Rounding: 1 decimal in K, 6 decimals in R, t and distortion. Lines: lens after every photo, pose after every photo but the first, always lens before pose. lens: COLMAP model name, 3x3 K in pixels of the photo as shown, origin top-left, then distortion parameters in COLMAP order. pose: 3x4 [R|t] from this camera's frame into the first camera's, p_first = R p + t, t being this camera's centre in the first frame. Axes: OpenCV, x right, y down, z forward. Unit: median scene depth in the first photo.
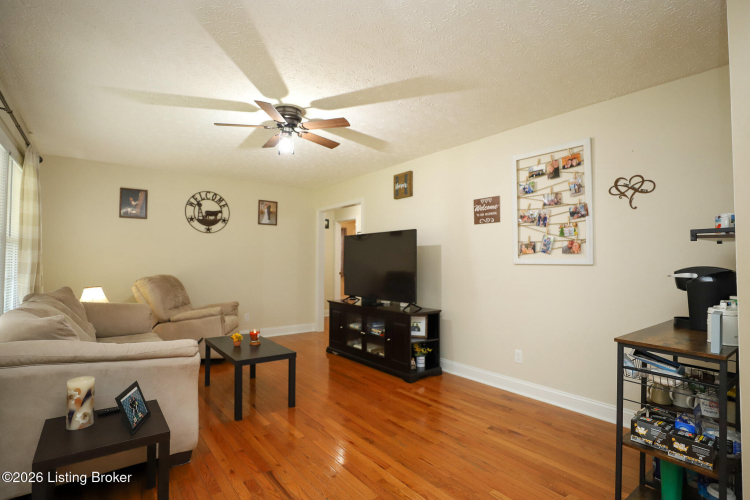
lens RADIAL K [[370.9, 0, 376.2], [0, 370.9, 249.7], [0, 0, 1]] dist [-0.034891, 0.007109]
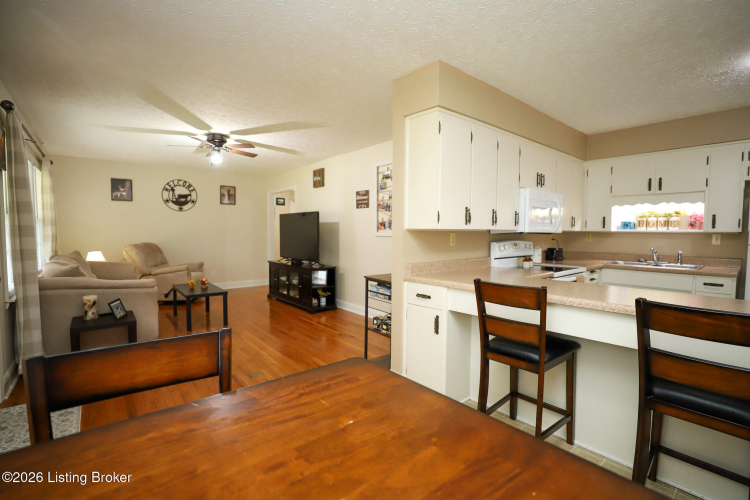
lens RADIAL K [[342.8, 0, 376.1], [0, 342.8, 249.4], [0, 0, 1]] dist [-0.044024, 0.012006]
pose [[0.999275, 0.002254, 0.038018, 0.309641], [-0.005582, 0.996137, 0.087640, -0.028686], [-0.037673, -0.087788, 0.995427, -0.389664]]
